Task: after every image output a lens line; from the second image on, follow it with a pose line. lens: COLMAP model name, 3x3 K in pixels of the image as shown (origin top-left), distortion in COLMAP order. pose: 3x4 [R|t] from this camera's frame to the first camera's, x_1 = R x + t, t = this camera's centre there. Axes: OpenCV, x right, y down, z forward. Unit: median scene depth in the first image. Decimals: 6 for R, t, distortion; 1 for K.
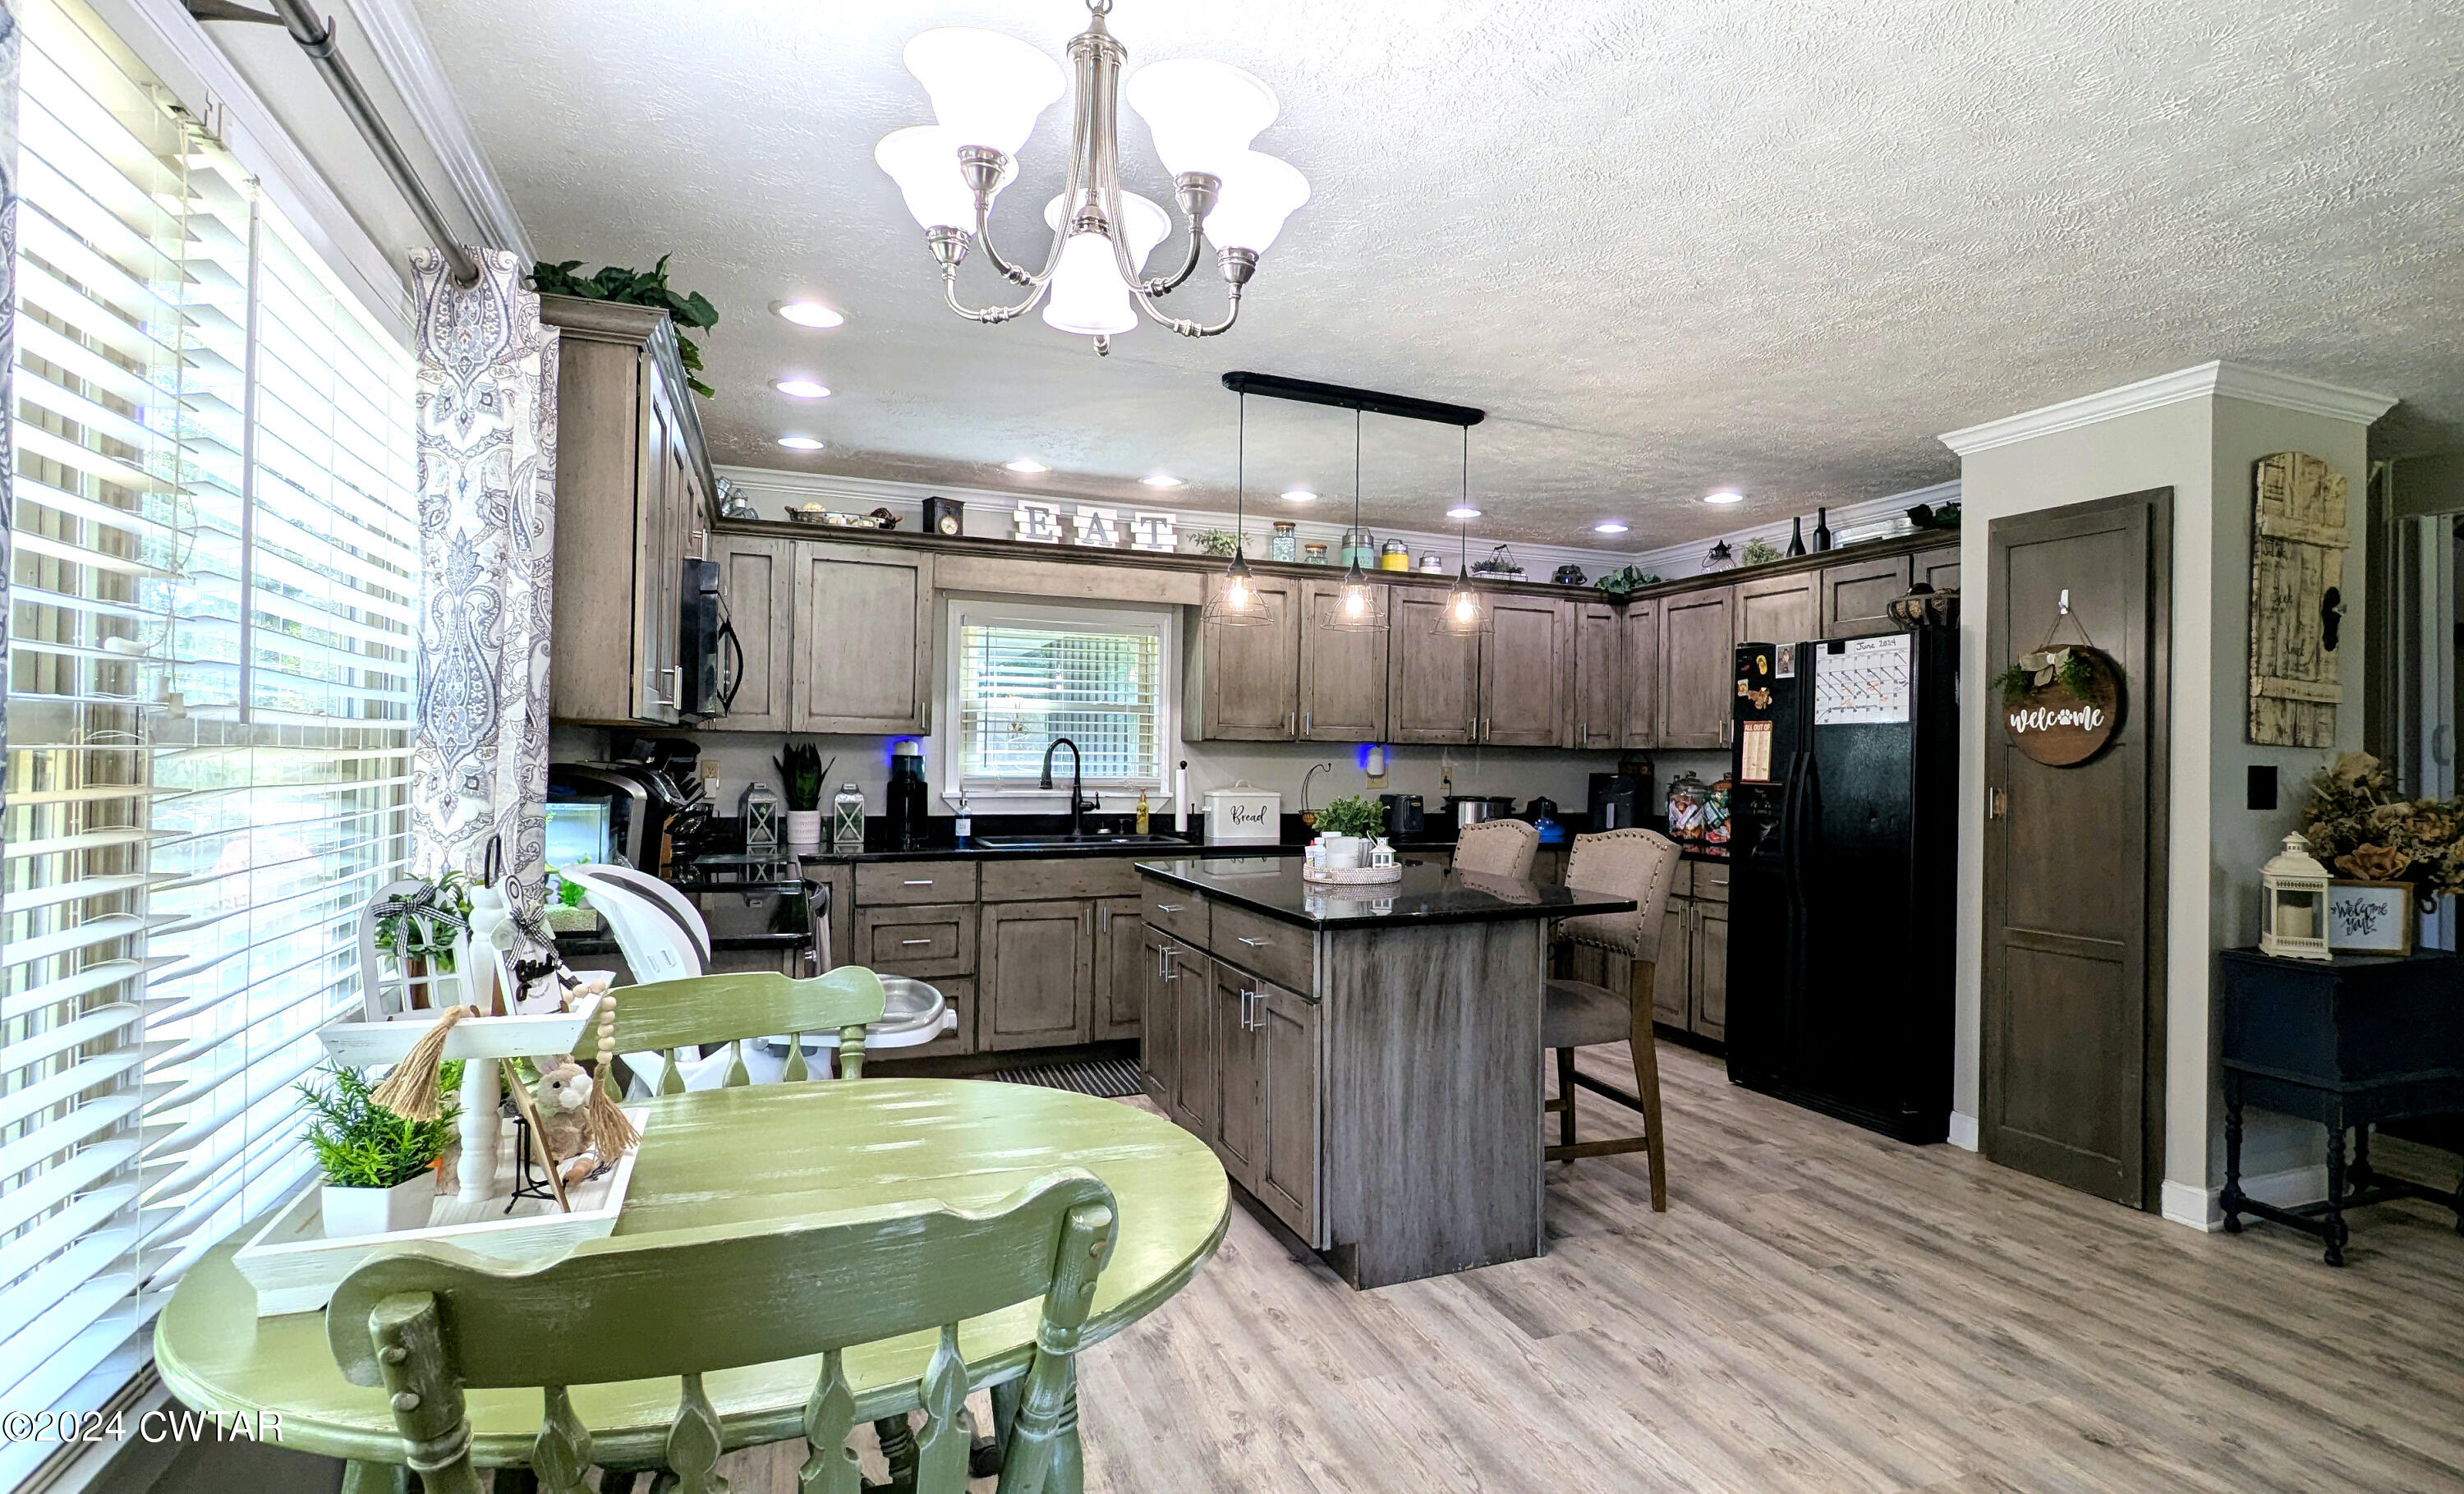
lens RADIAL K [[1255.2, 0, 1345.9], [0, 1255.2, 754.1], [0, 0, 1]] dist [-0.001296, 0.001623]
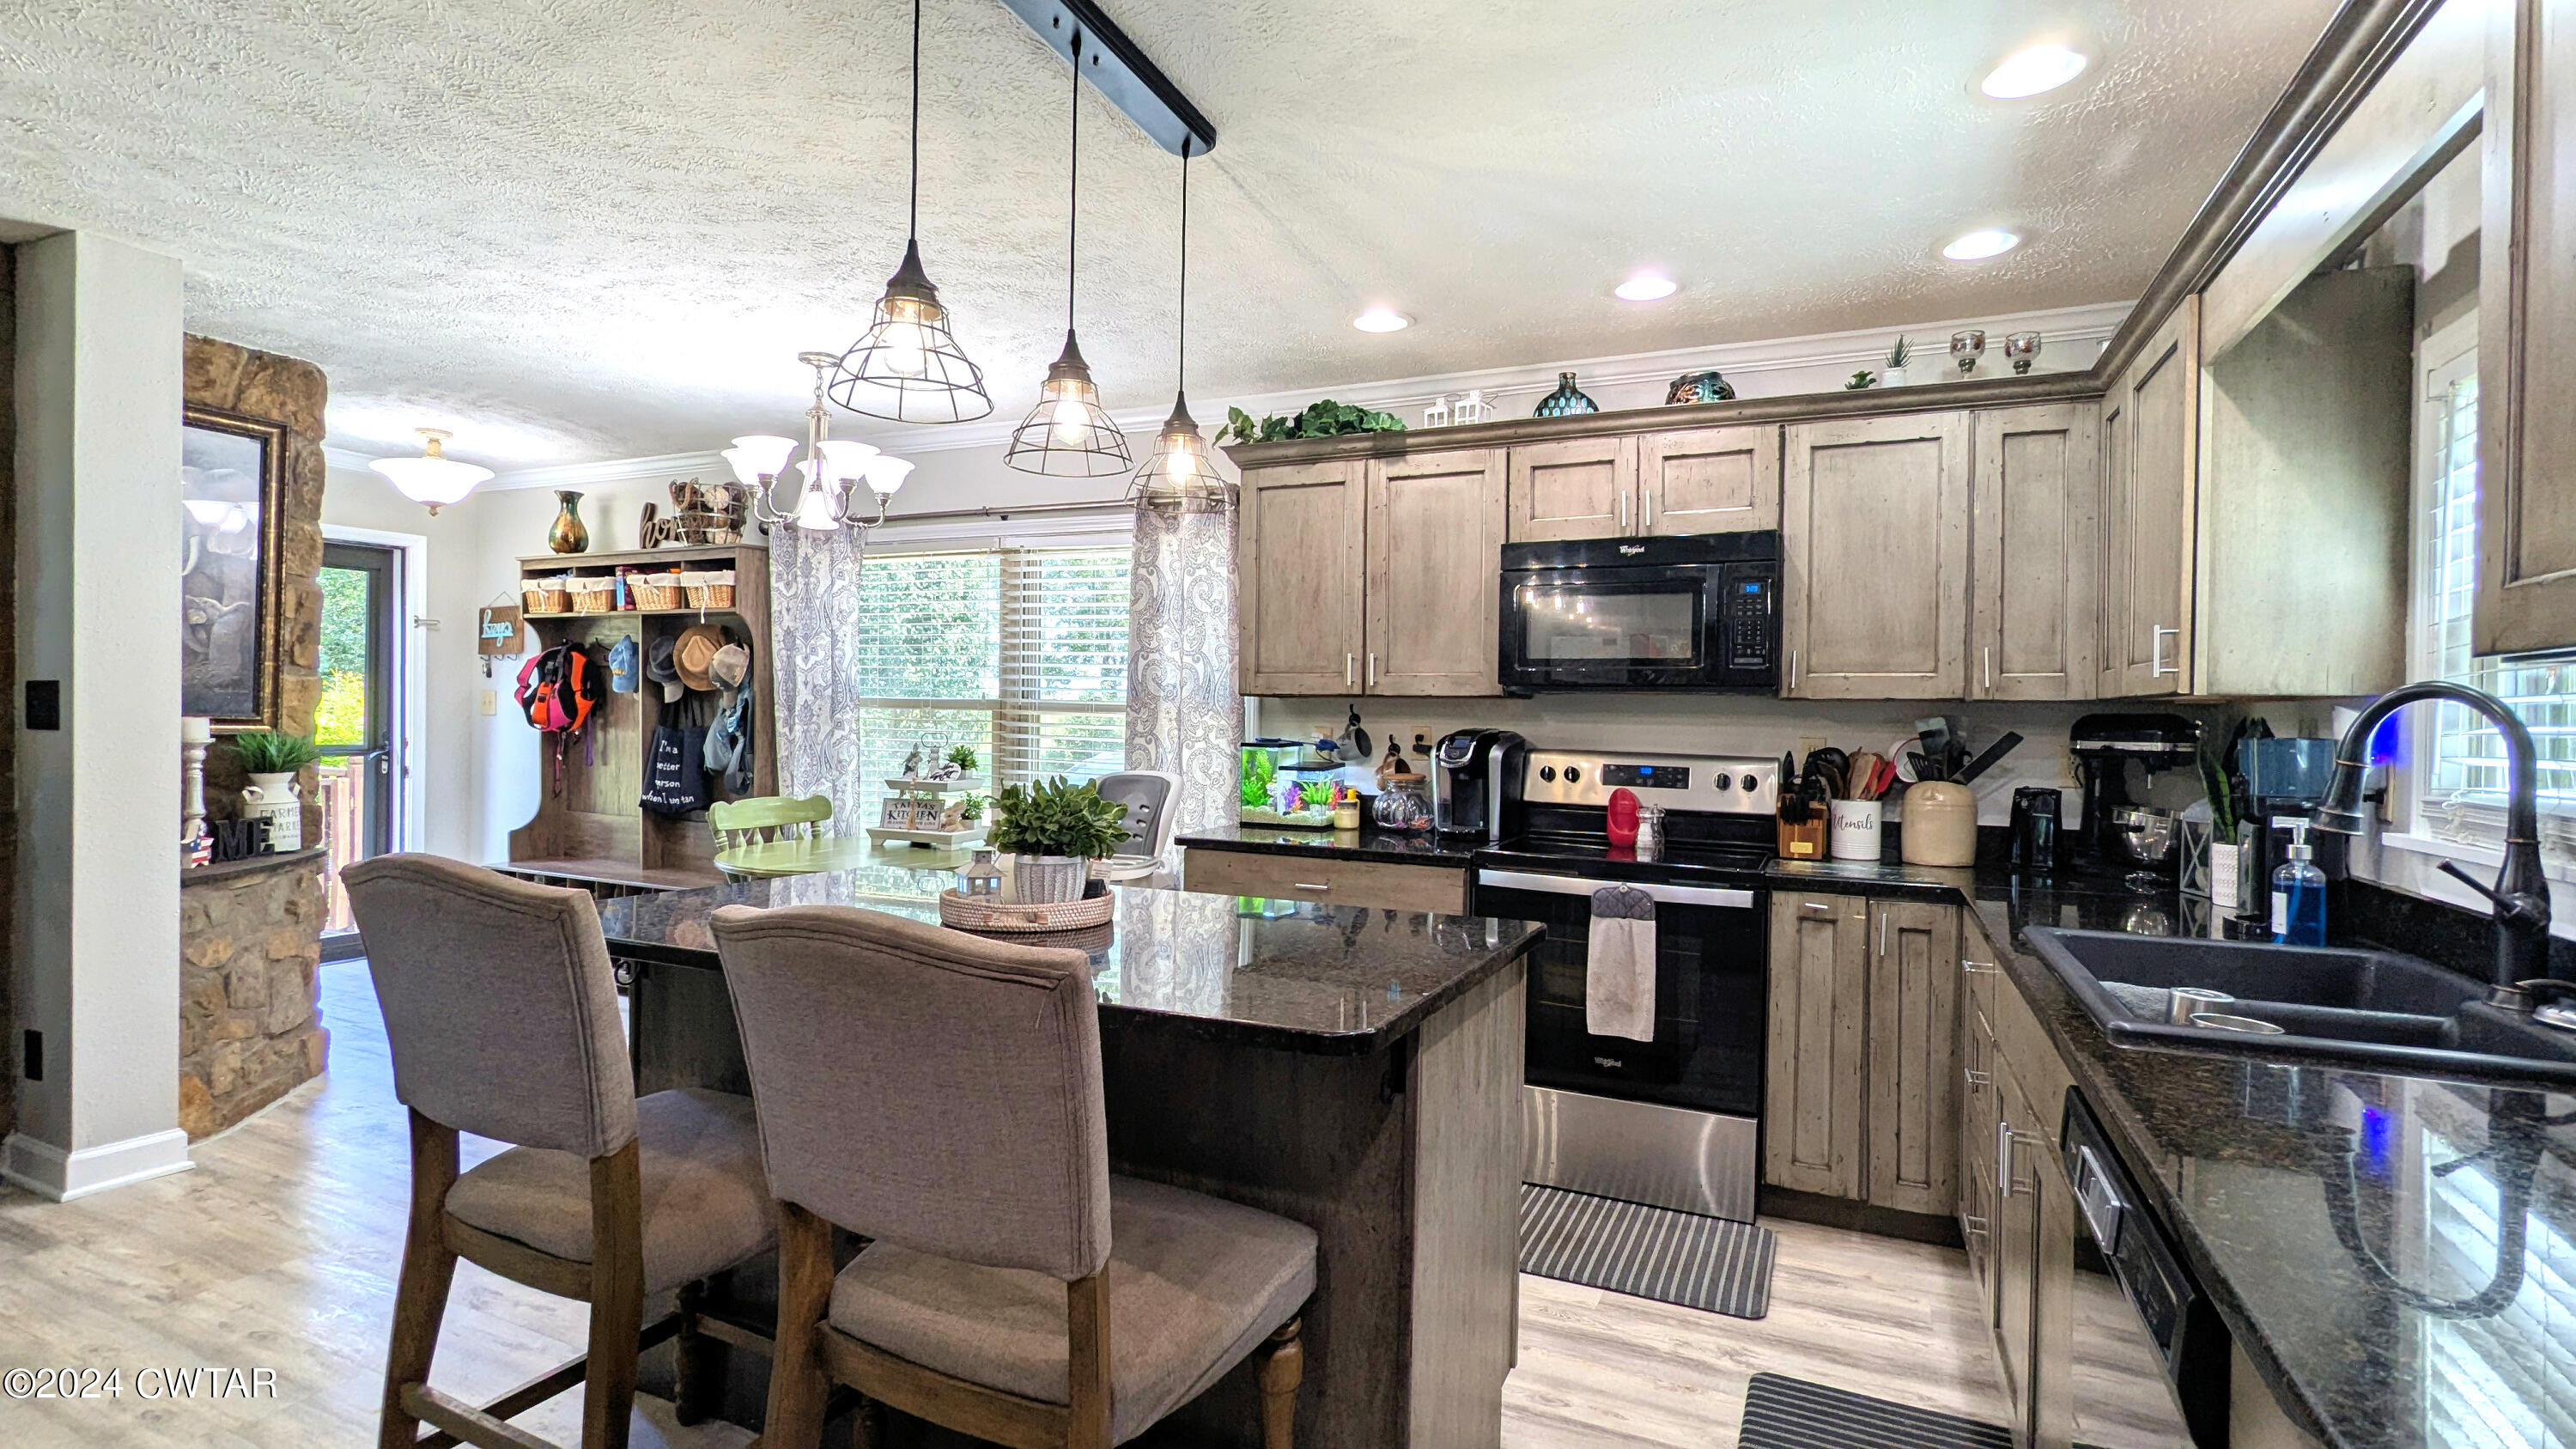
lens RADIAL K [[1212.7, 0, 1294.3], [0, 1212.7, 713.2], [0, 0, 1]] dist [-0.002641, 0.000707]
pose [[-0.763210, -0.027904, -0.645548, 0.275080], [-0.026361, 0.999580, -0.012042, 0.009048], [0.645613, 0.007827, -0.763625, 1.524523]]
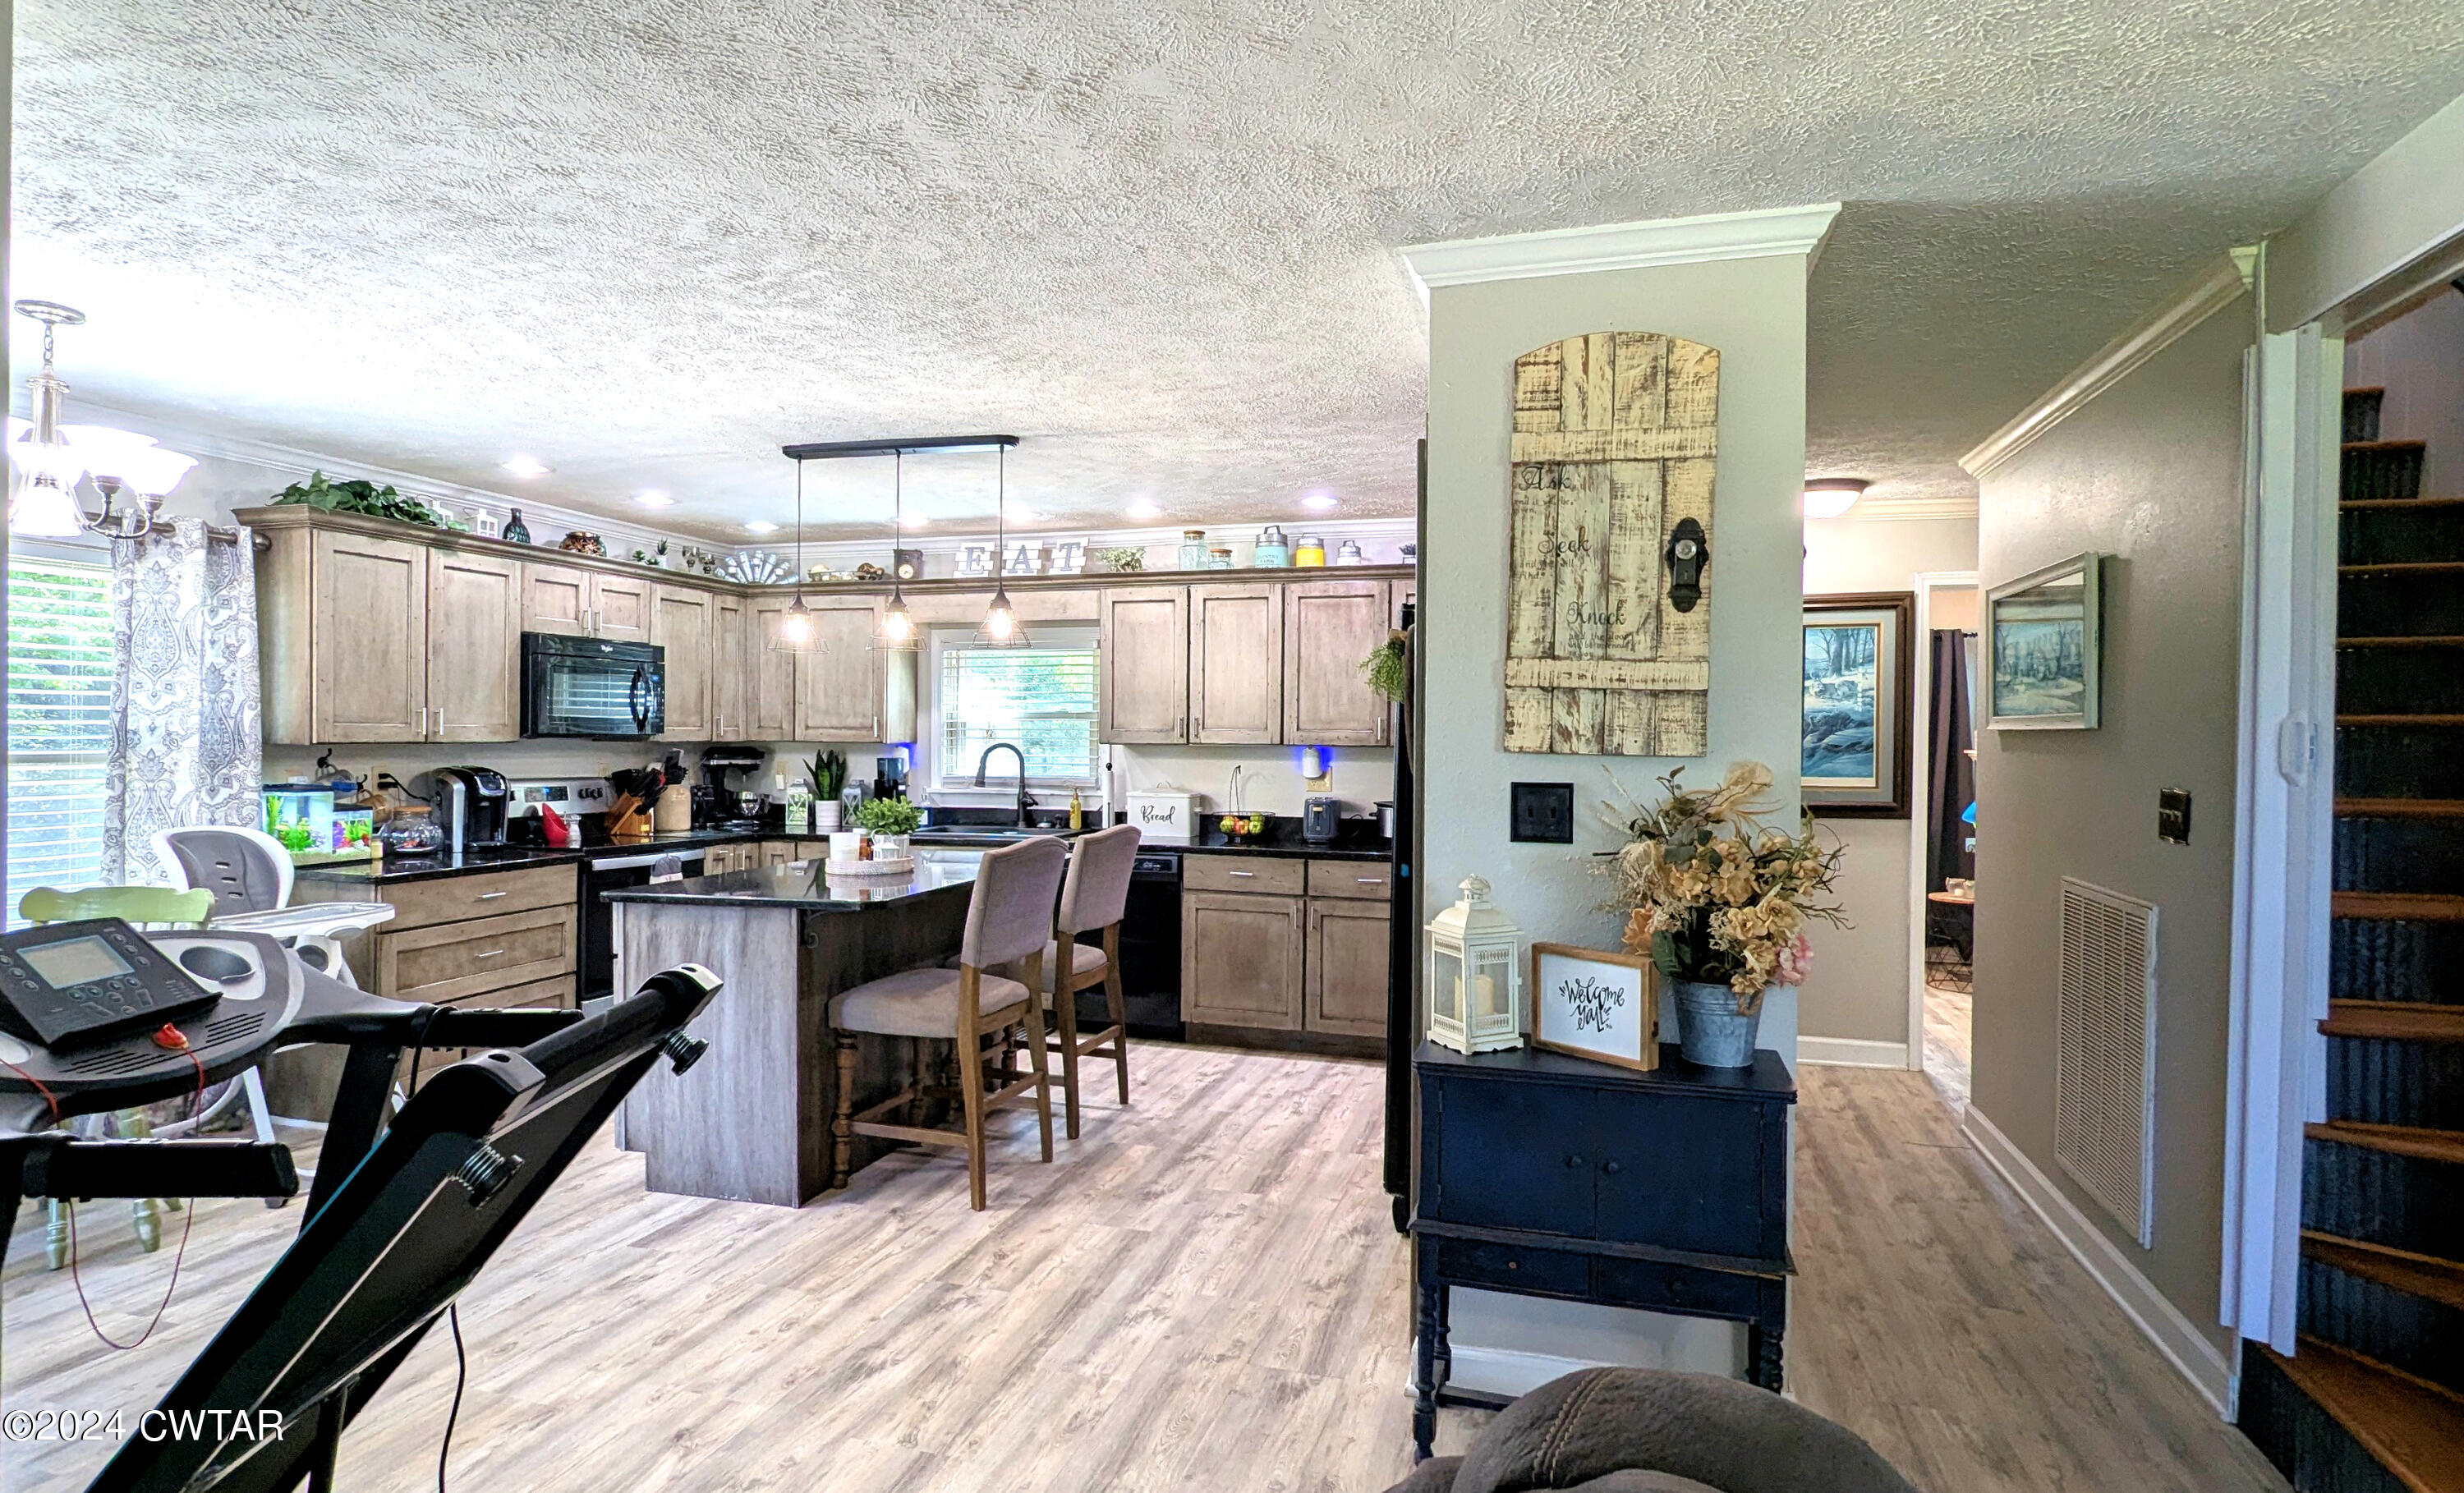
lens RADIAL K [[1322.1, 0, 1211.8], [0, 1322.1, 747.7], [0, 0, 1]] dist [-0.008466, -0.000225]
pose [[0.756922, -0.003591, -0.653496, 1.045885], [0.005108, 0.999987, 0.000421, -0.011589], [0.653486, -0.003656, 0.756930, 0.296650]]
